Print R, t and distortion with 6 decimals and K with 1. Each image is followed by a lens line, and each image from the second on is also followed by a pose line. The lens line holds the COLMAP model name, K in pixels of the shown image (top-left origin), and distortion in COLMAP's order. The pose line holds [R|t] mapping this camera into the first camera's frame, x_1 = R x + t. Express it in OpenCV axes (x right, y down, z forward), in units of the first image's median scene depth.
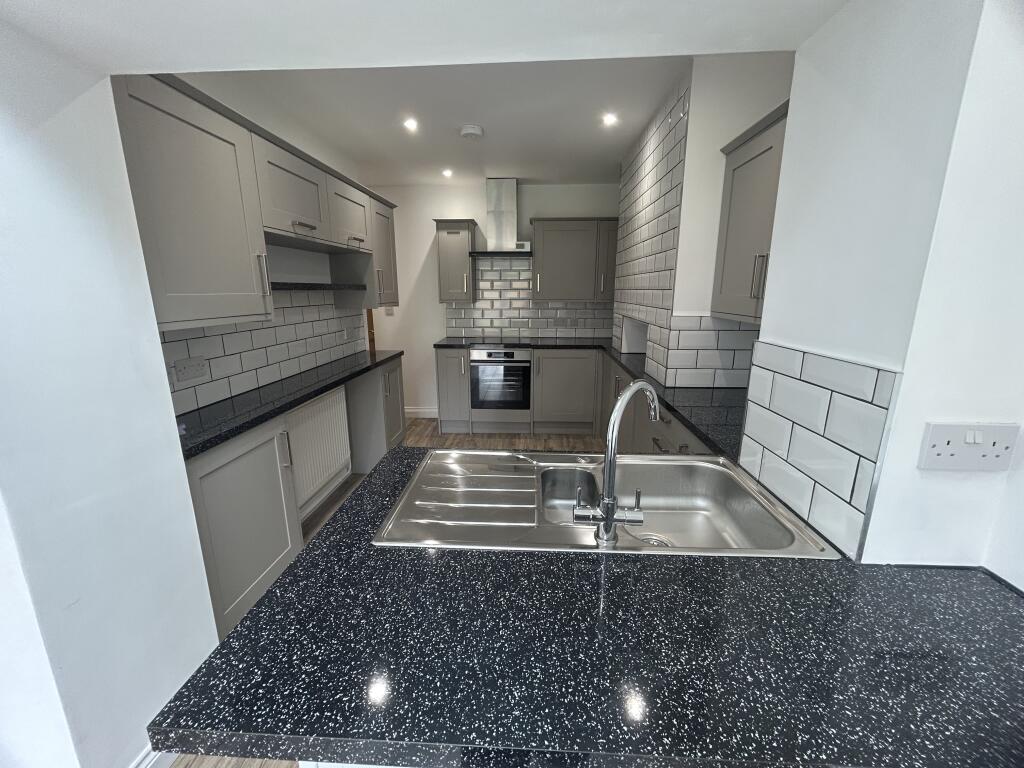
lens RADIAL K [[412.6, 0, 514.4], [0, 412.6, 385.9], [0, 0, 1]] dist [-0.000645, -0.000080]
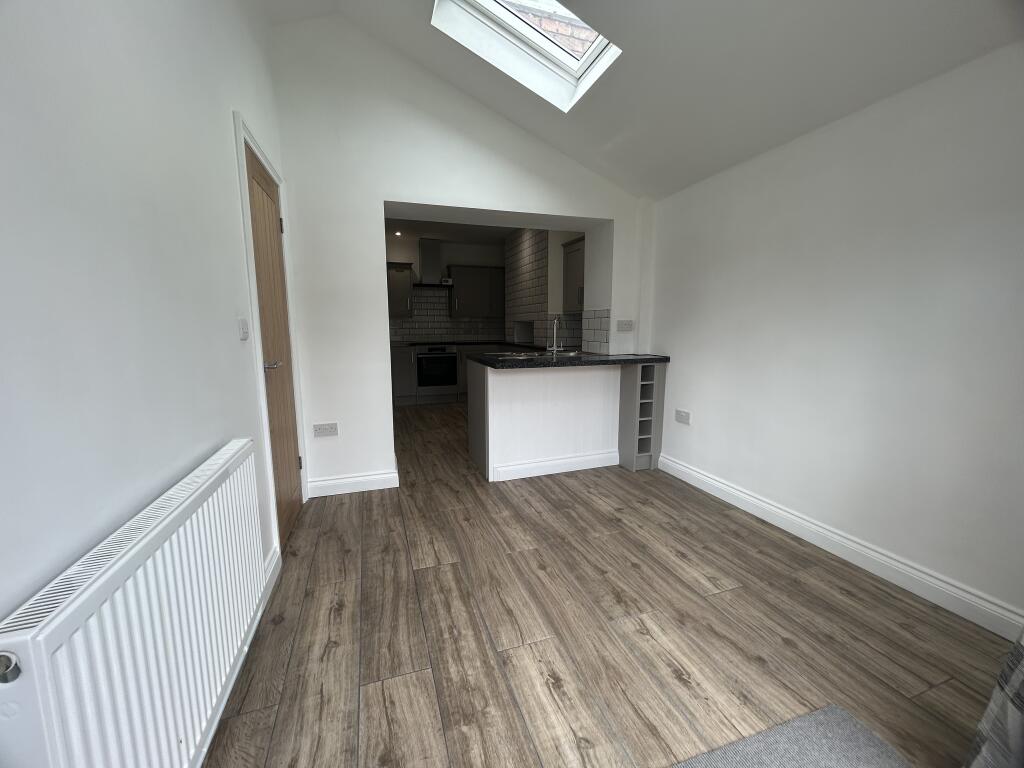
lens RADIAL K [[412.6, 0, 514.4], [0, 412.6, 385.9], [0, 0, 1]] dist [-0.000645, -0.000080]
pose [[0.930772, -0.046402, 0.362643, -0.335281], [0.078990, 0.994008, -0.075552, 0.202930], [-0.356964, 0.098967, 0.928861, -0.529169]]
